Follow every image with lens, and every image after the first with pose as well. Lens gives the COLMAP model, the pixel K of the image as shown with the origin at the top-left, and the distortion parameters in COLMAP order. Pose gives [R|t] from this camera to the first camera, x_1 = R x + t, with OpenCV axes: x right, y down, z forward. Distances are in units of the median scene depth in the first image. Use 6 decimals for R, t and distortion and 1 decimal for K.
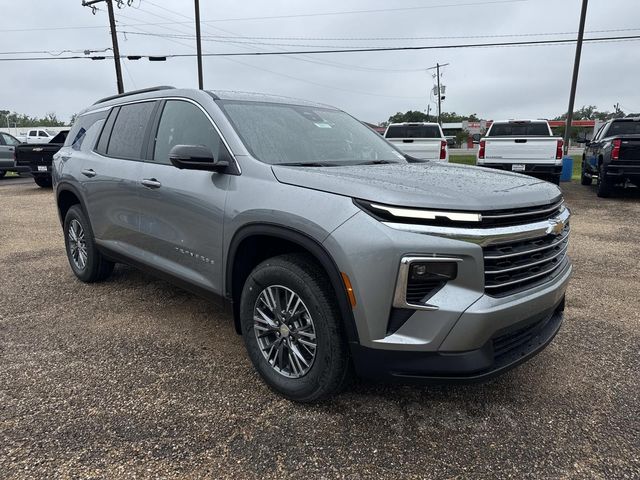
lens RADIAL K [[473.8, 0, 320.0], [0, 473.8, 240.0], [0, 0, 1]] dist [0.002645, -0.002110]
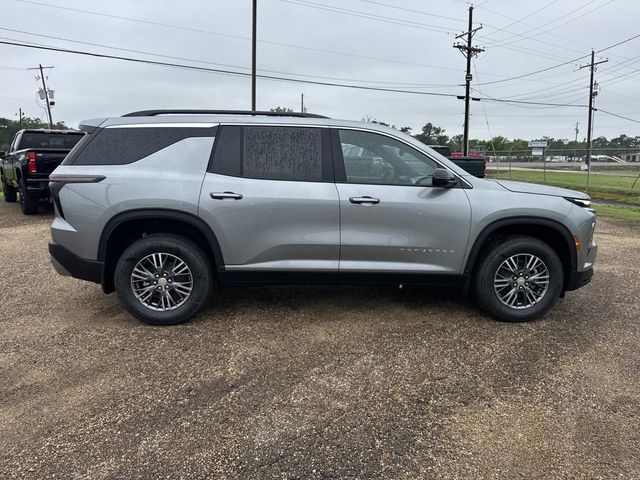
lens RADIAL K [[473.8, 0, 320.0], [0, 473.8, 240.0], [0, 0, 1]] dist [0.002645, -0.002110]
pose [[0.651649, -0.119483, 0.749051, -1.533978], [0.133842, 0.990133, 0.041501, -0.098518], [-0.746619, 0.073210, 0.661212, 0.370247]]
